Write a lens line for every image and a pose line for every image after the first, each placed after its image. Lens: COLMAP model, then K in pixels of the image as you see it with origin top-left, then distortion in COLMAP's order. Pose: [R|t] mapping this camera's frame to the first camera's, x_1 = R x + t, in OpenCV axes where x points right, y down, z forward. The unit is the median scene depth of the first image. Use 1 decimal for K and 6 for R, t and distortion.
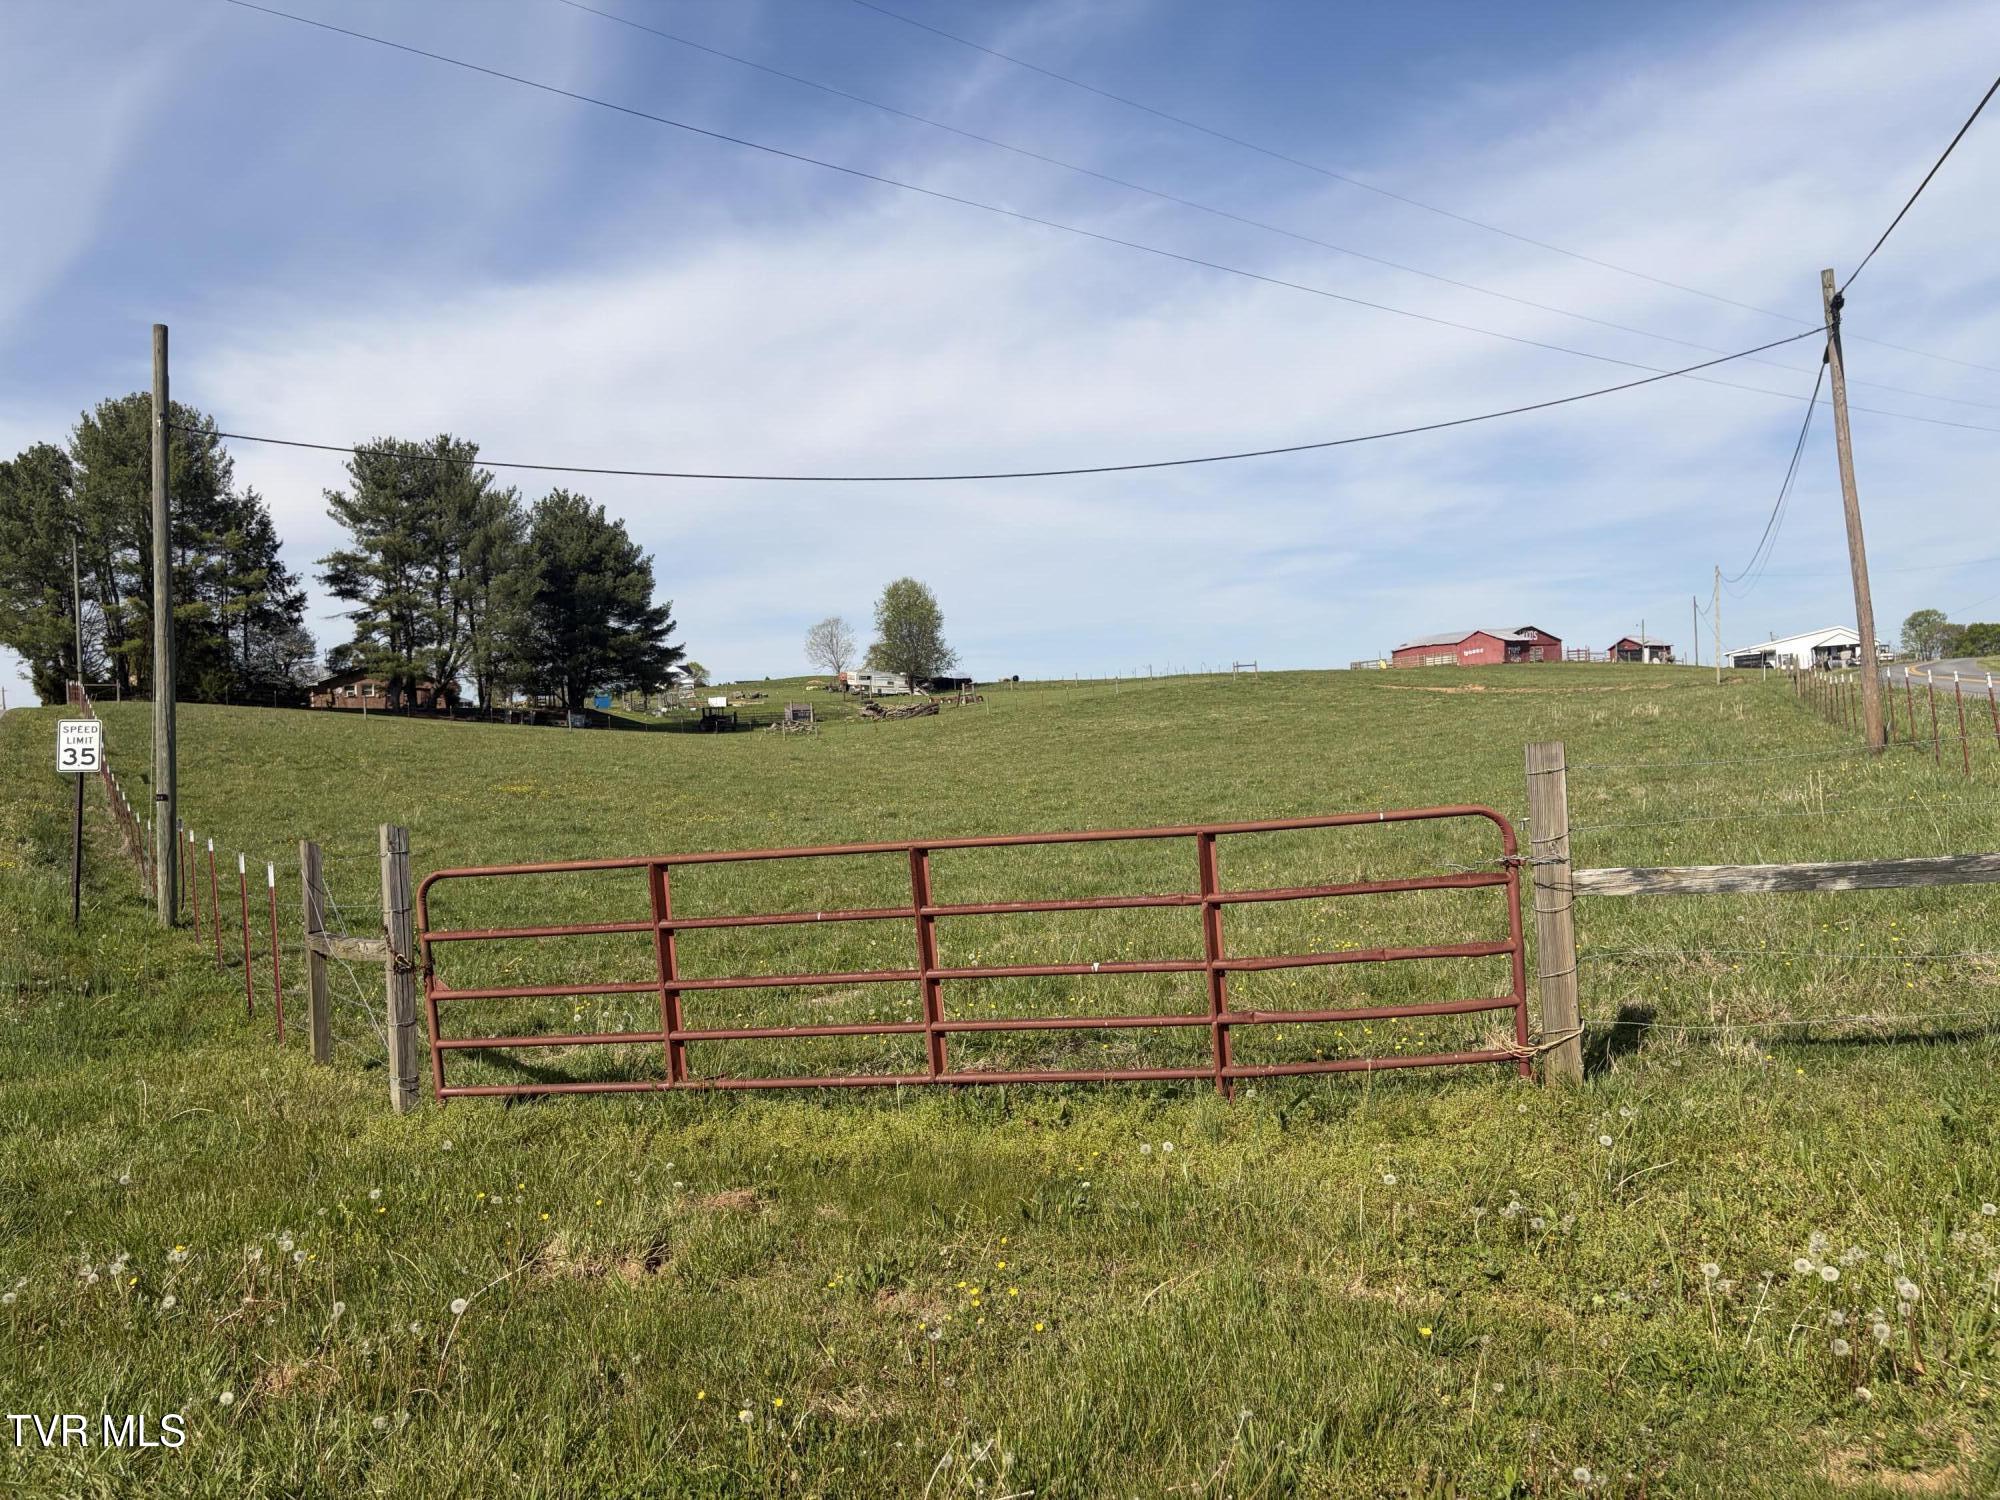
lens RADIAL K [[1528.6, 0, 997.7], [0, 1528.6, 757.6], [0, 0, 1]] dist [0.055970, -0.060960]
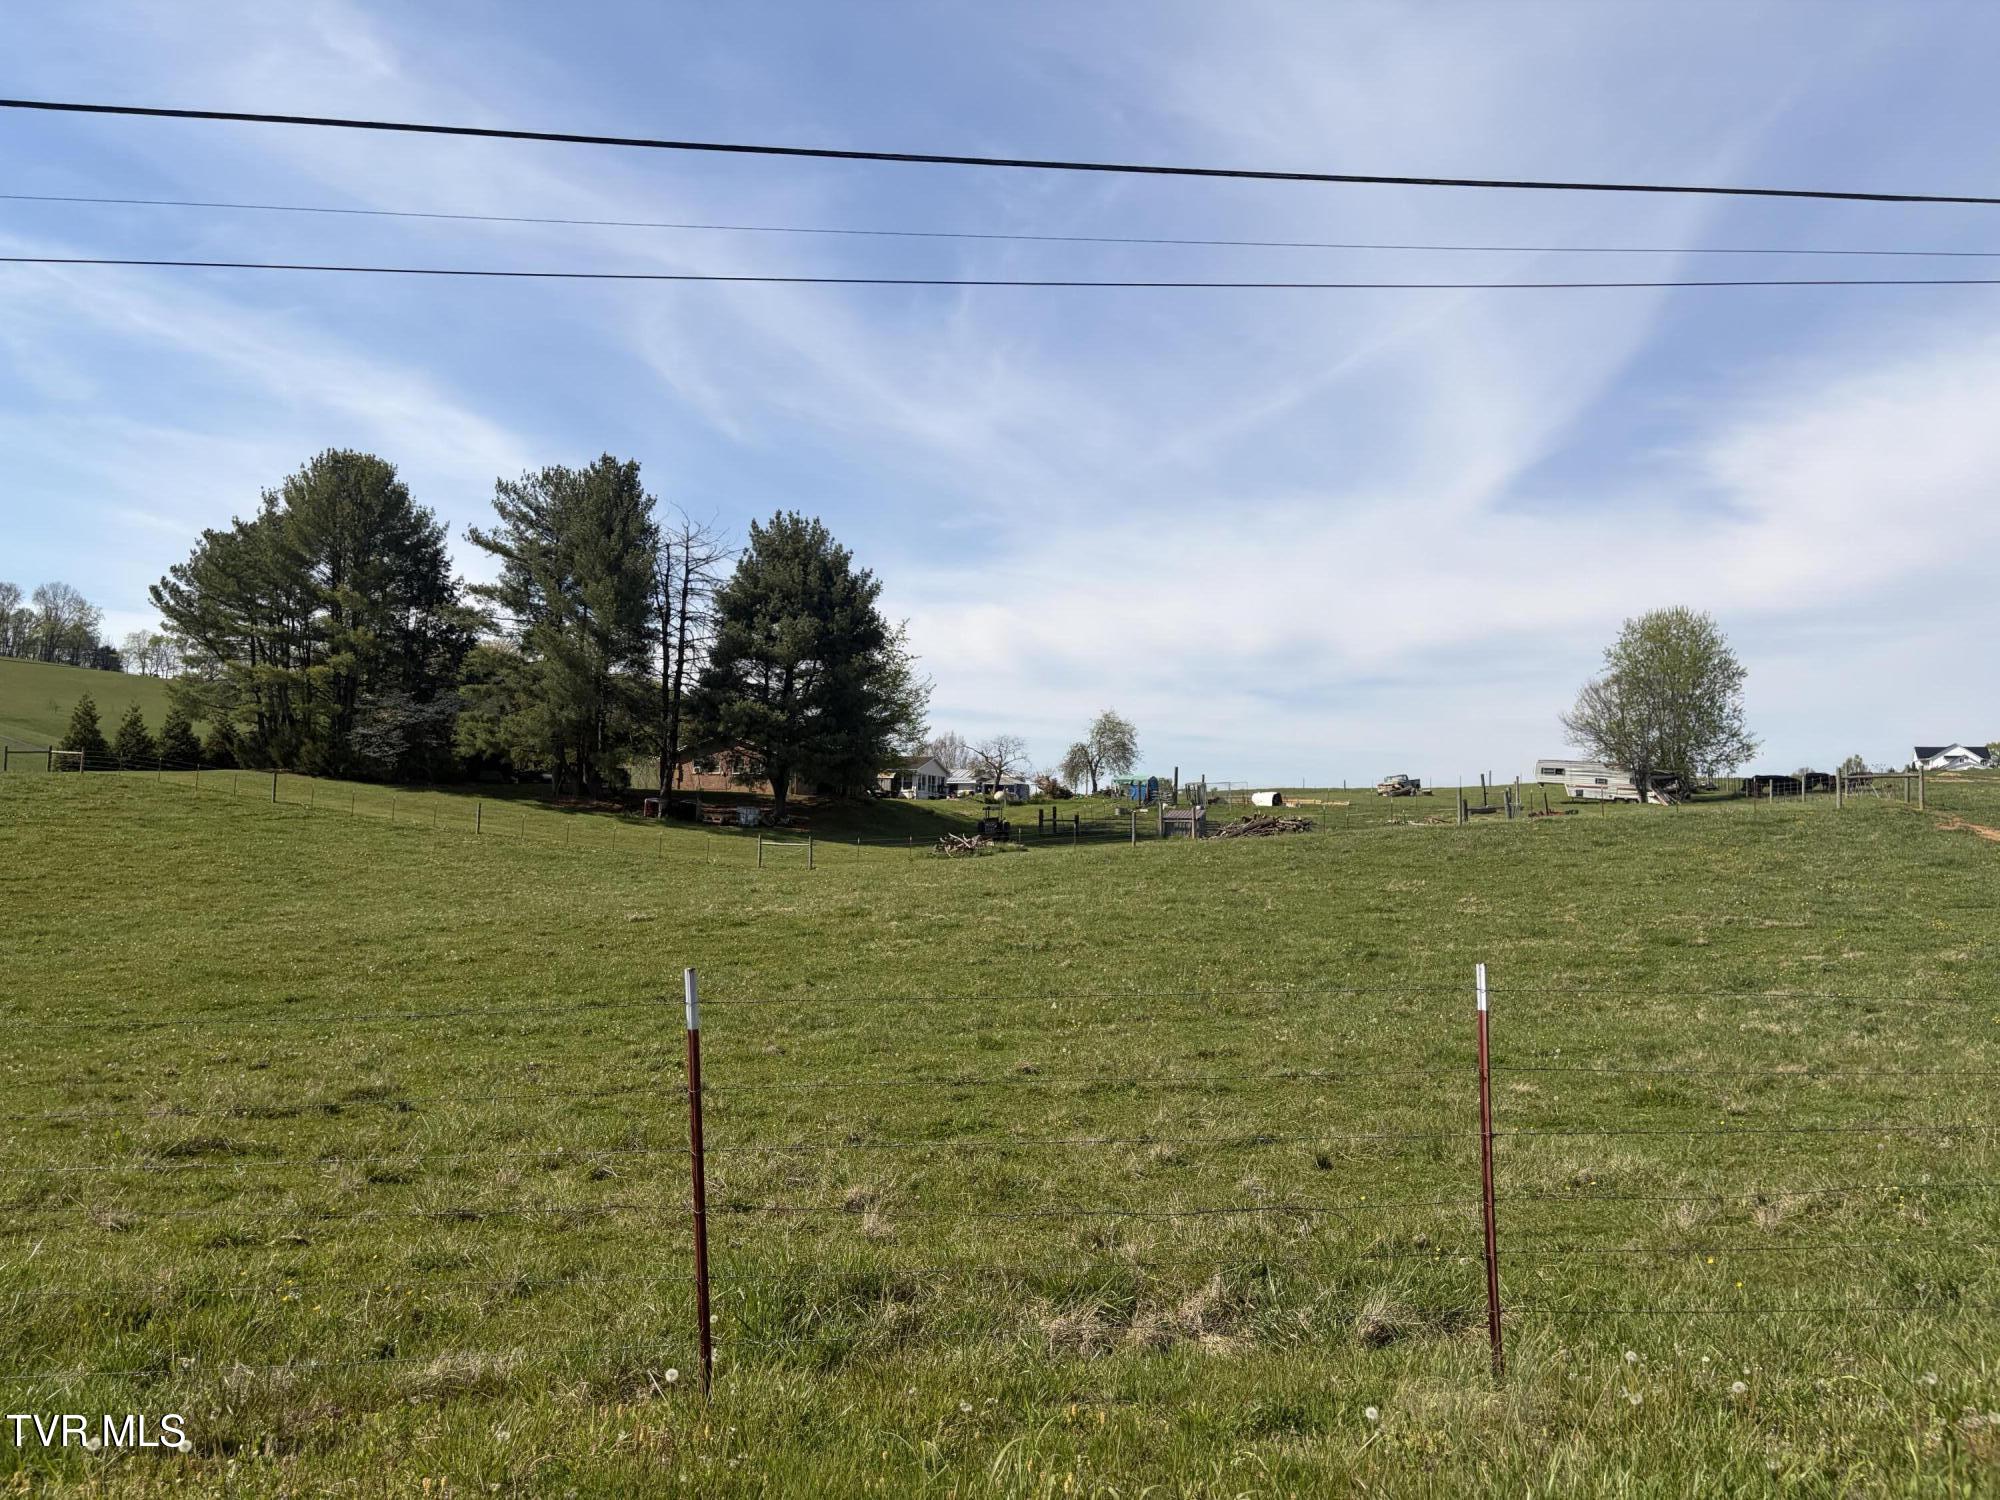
lens RADIAL K [[1528.6, 0, 998.1], [0, 1528.6, 776.1], [0, 0, 1]] dist [0.055970, -0.060960]
pose [[0.609086, 0.039867, -0.792101, 0.272974], [-0.066779, 0.997767, -0.001131, -0.034472], [0.790288, 0.053585, 0.610389, 0.436706]]
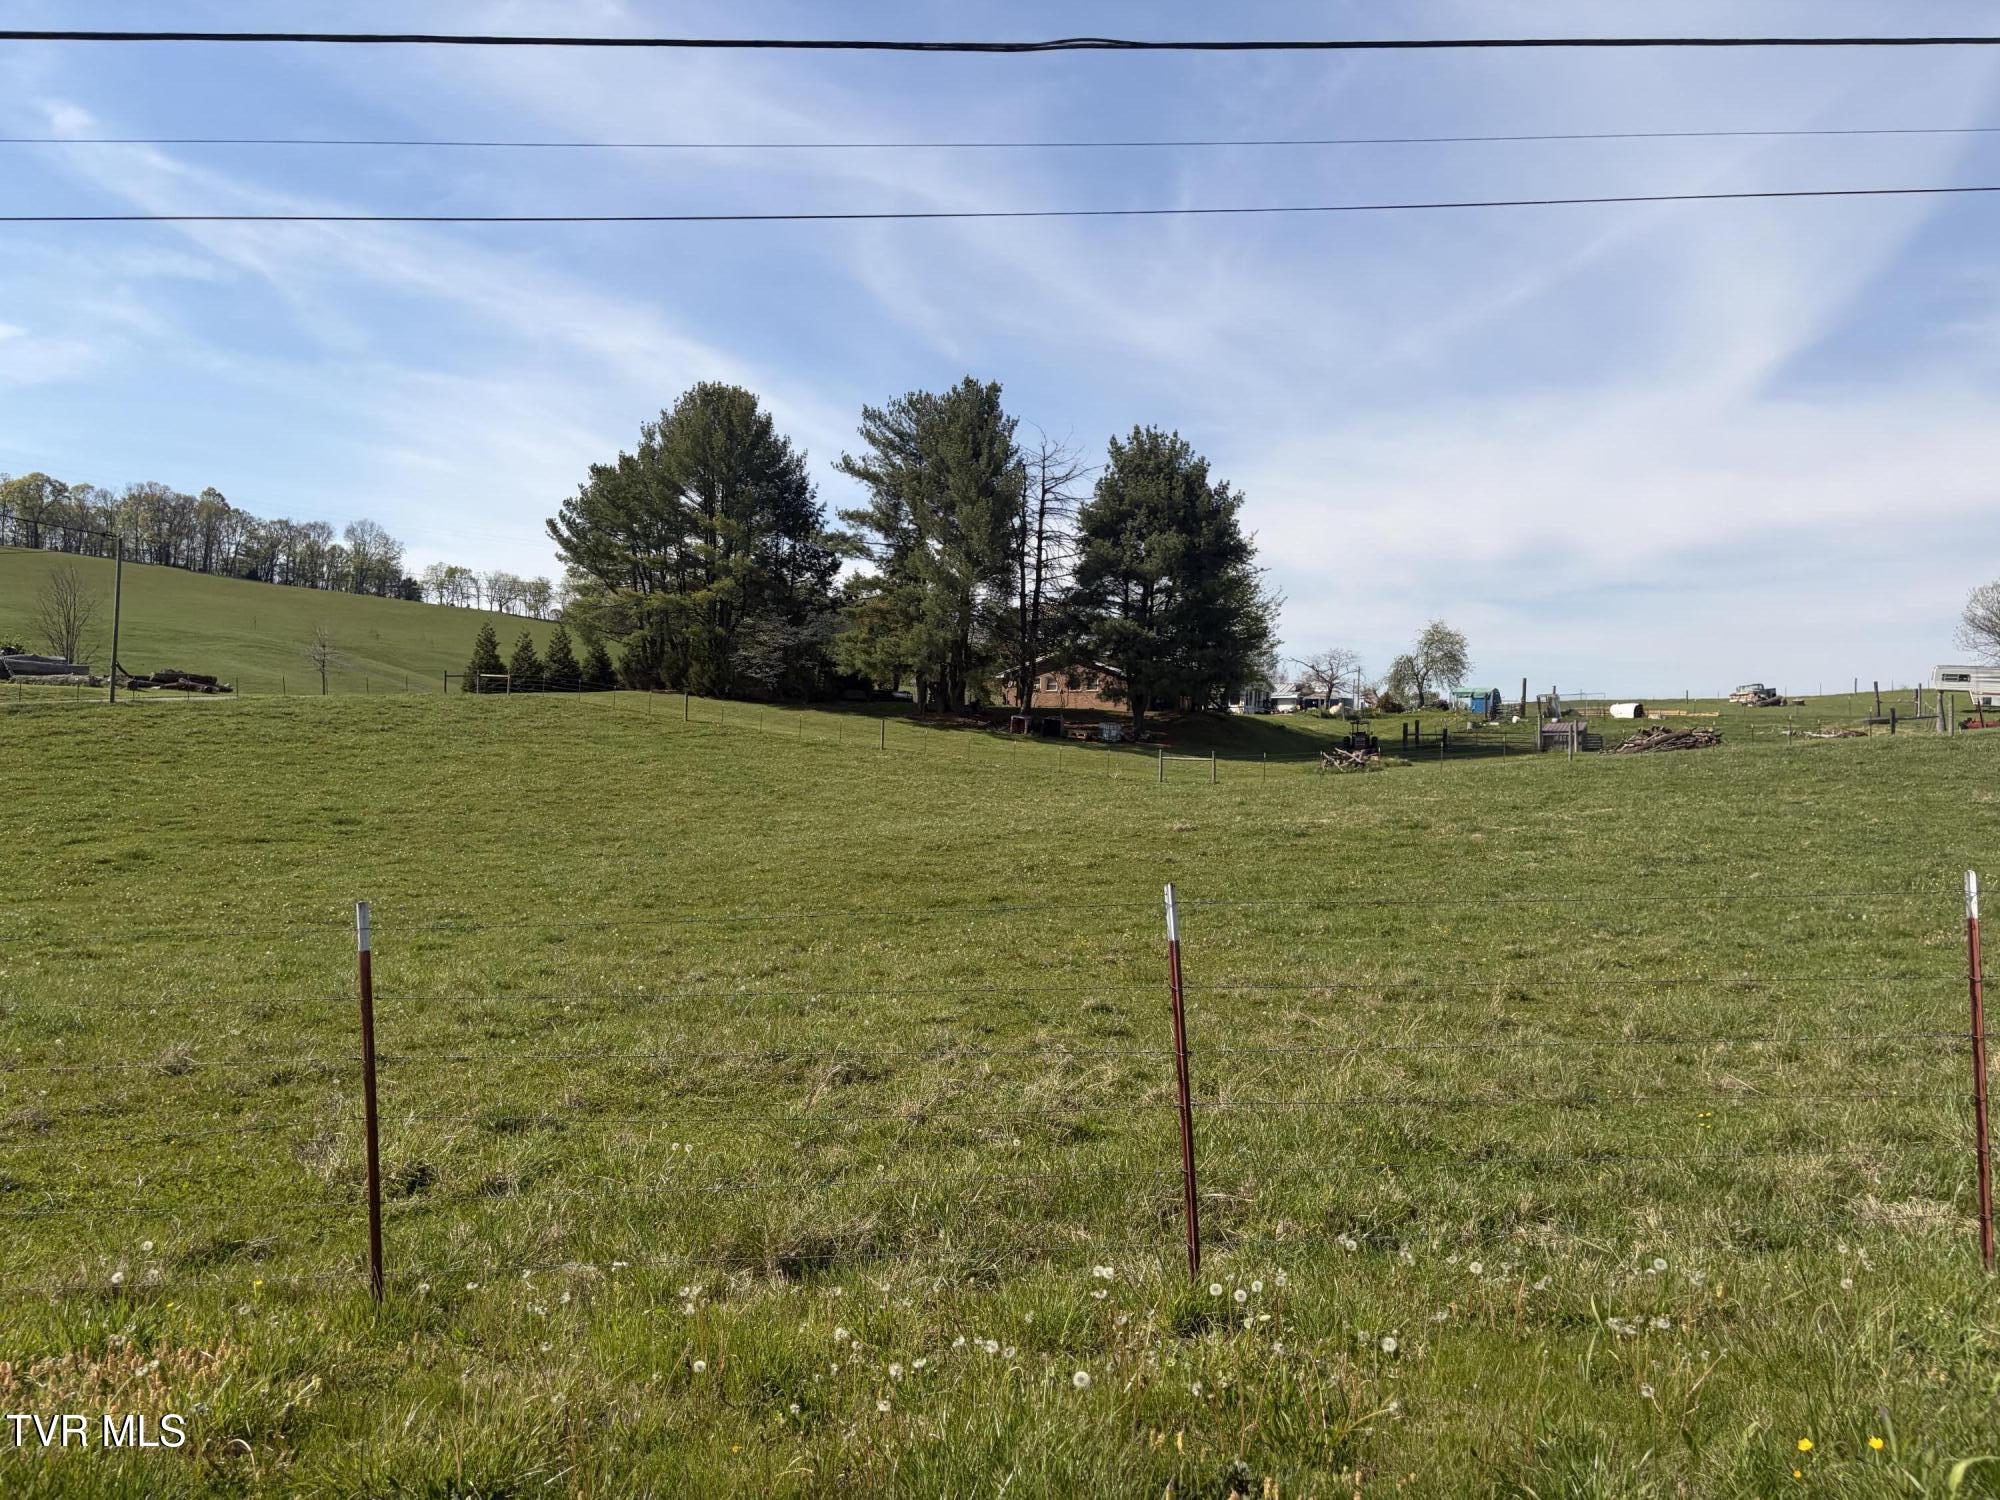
lens RADIAL K [[1528.6, 0, 984.2], [0, 1528.6, 753.4], [0, 0, 1]] dist [0.055970, -0.060960]
pose [[0.482754, 0.069171, -0.873020, 0.248828], [-0.056071, 0.997272, 0.048010, -0.031198], [0.873959, 0.025775, 0.485315, 0.394946]]
